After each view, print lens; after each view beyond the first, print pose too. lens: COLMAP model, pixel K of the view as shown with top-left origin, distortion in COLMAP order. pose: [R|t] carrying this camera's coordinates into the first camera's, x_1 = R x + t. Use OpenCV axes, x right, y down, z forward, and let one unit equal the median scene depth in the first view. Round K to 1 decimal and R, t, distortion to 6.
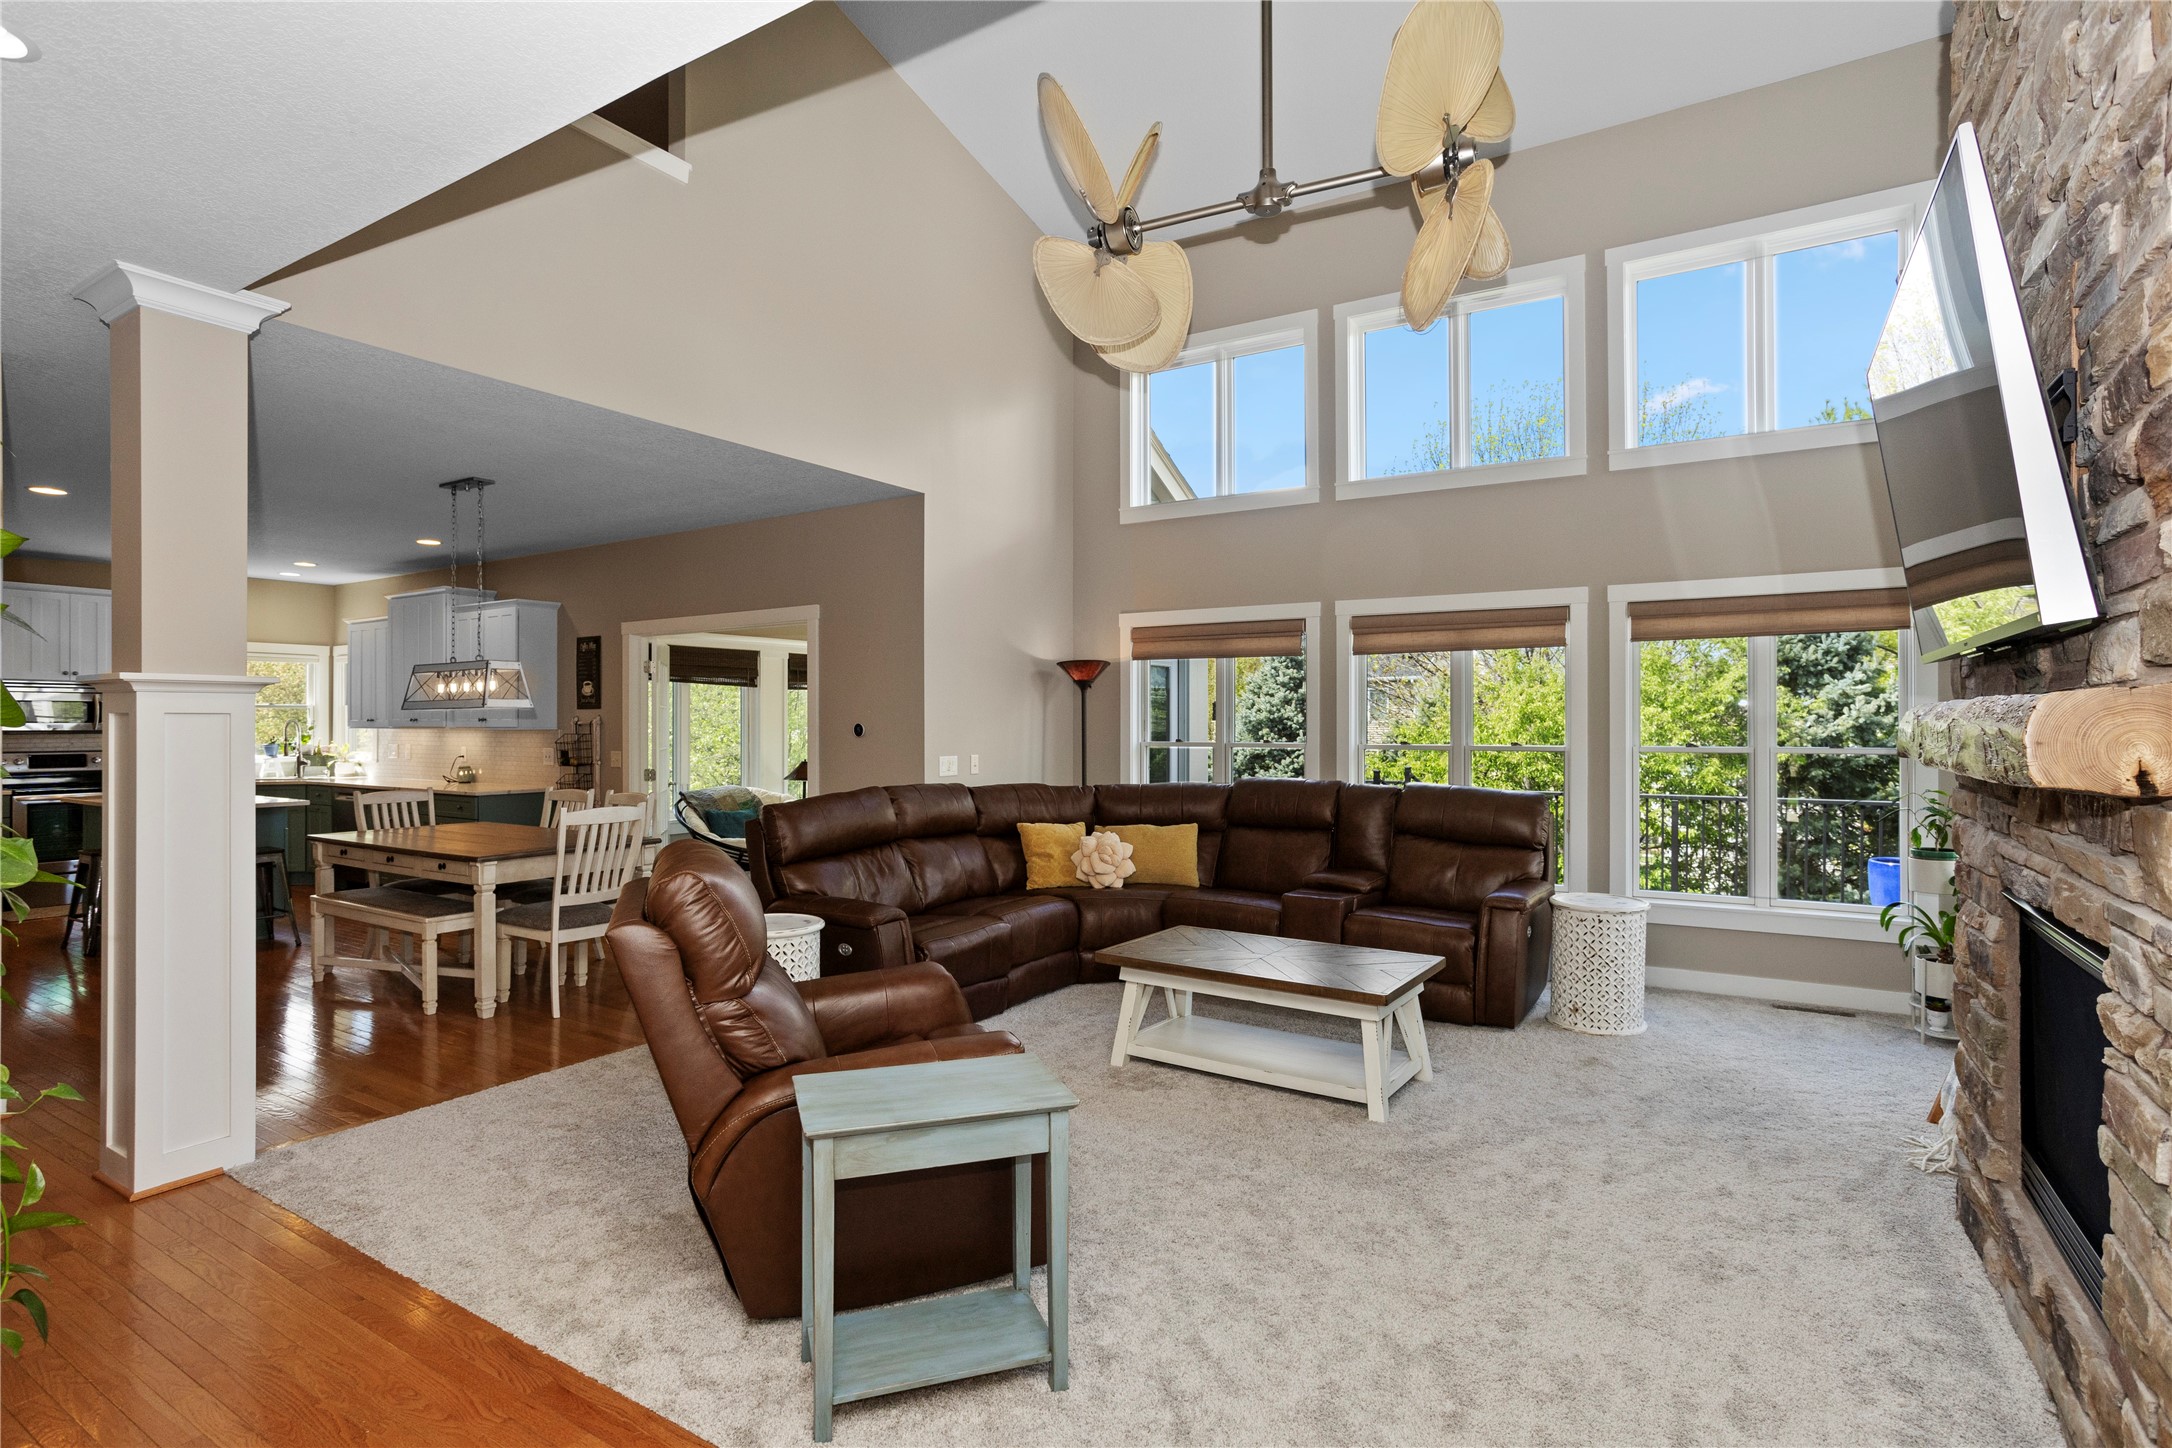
lens RADIAL K [[1079.5, 0, 1092.1], [0, 1079.5, 725.7], [0, 0, 1]] dist [0.000570, 0.001453]
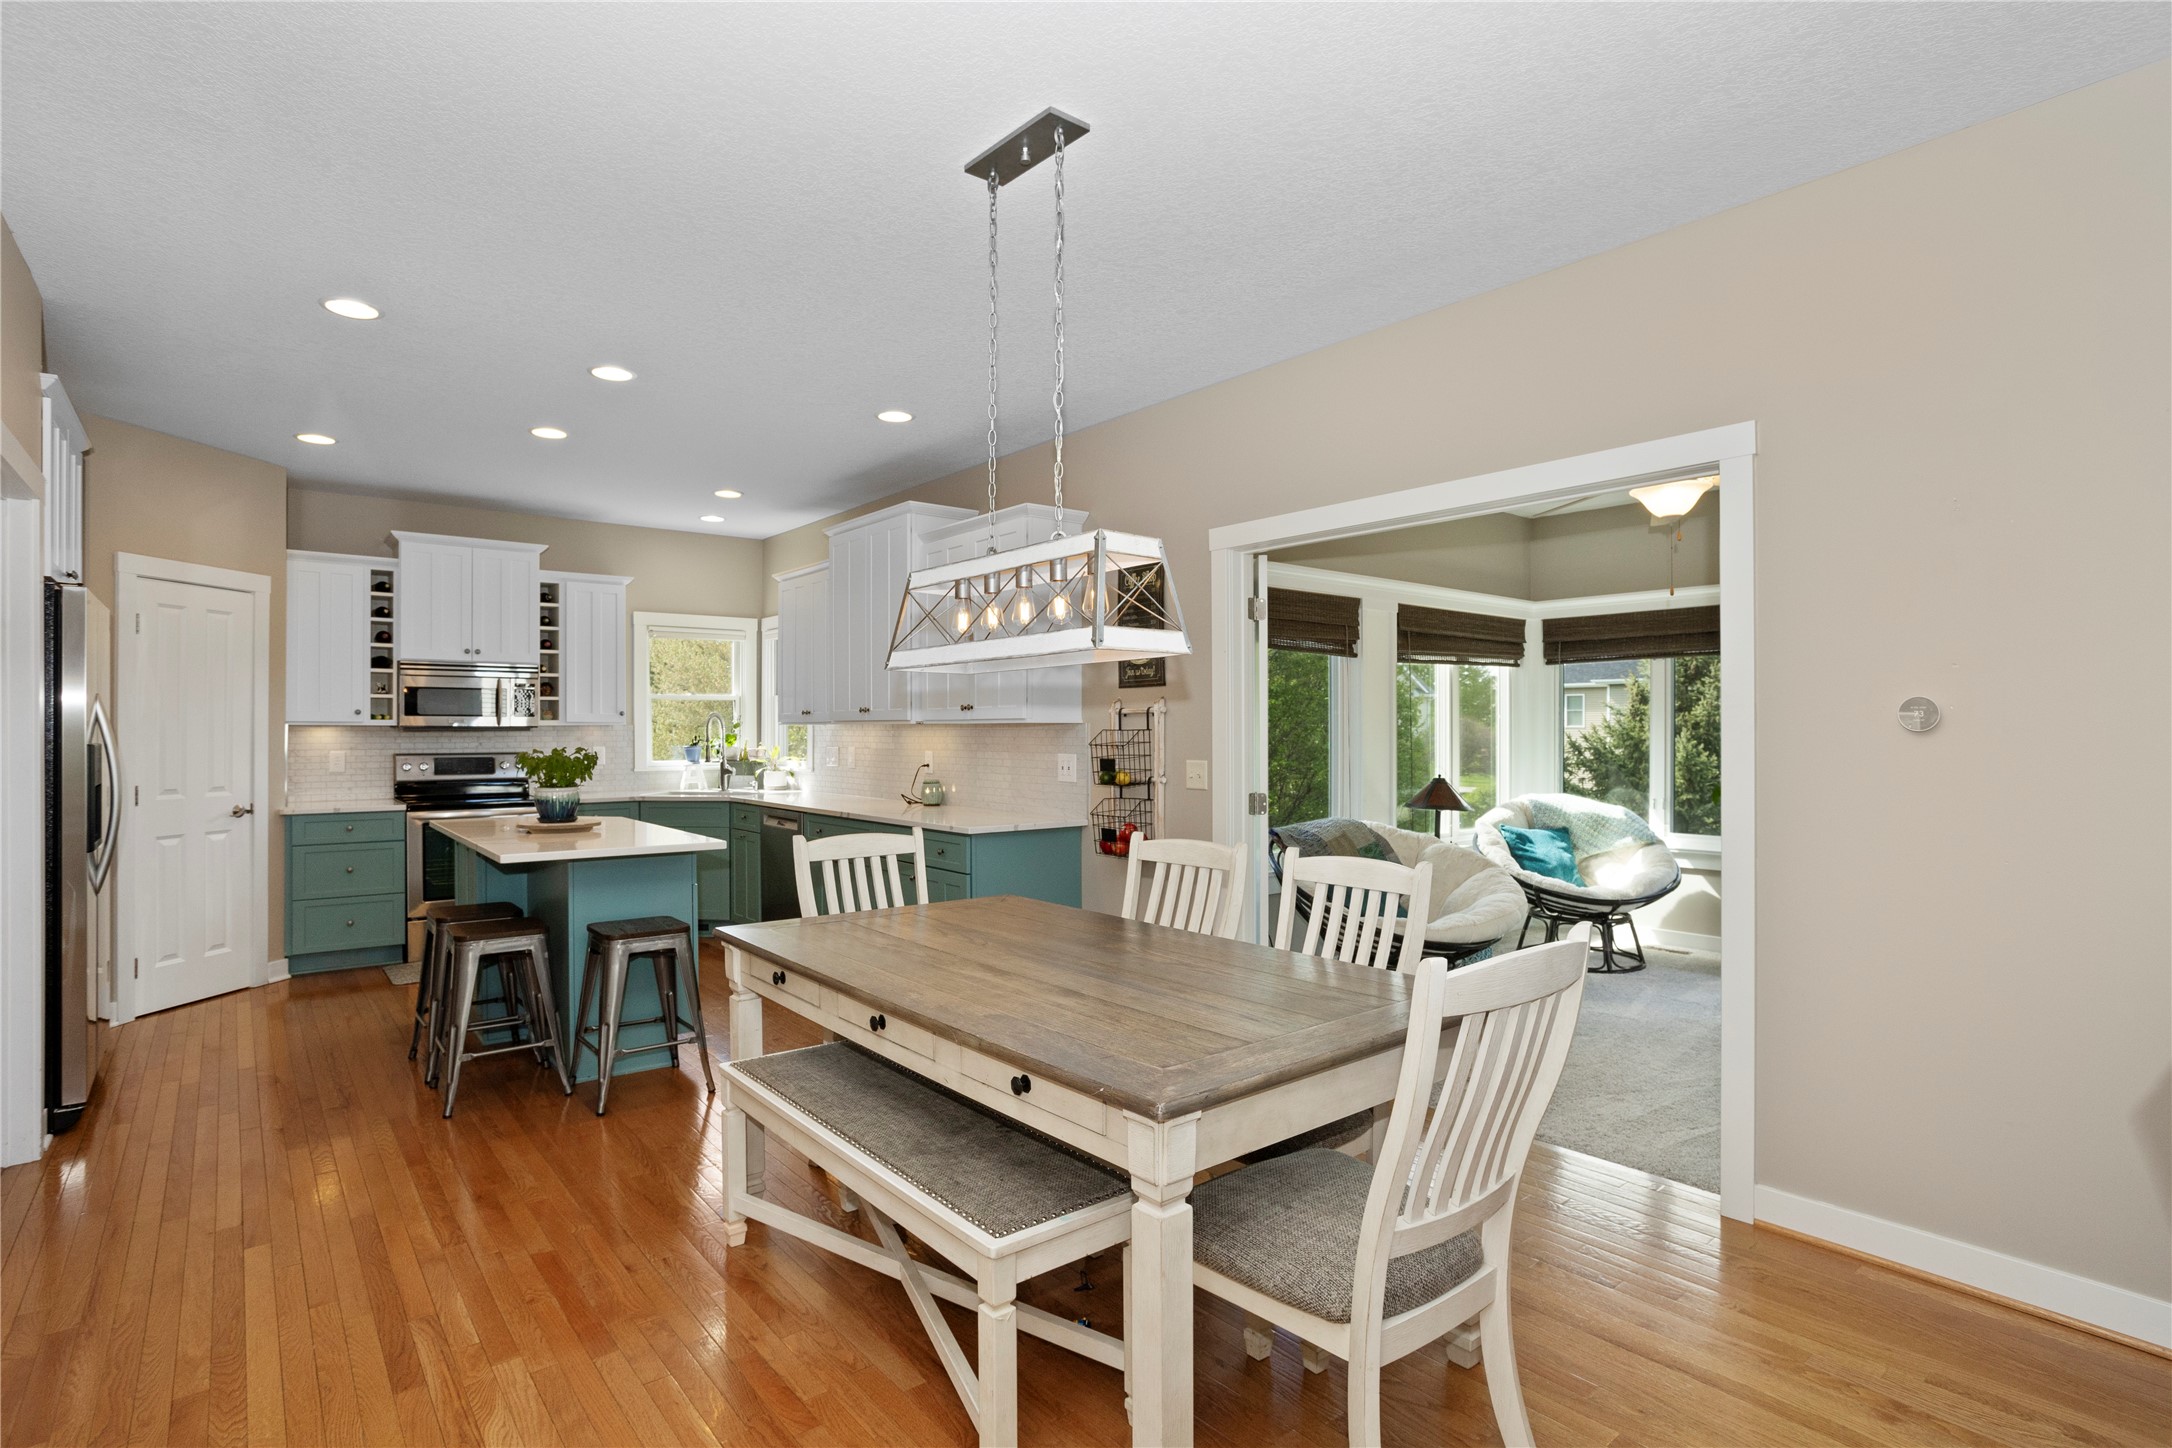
lens RADIAL K [[1059.2, 0, 1100.9], [0, 1059.2, 728.0], [0, 0, 1]] dist [-0.028926, 0.000675]
pose [[0.954364, 0.001294, -0.298644, -0.312124], [-0.003893, 0.999960, -0.008107, 0.010971], [0.298622, 0.008899, 0.954330, 0.446626]]
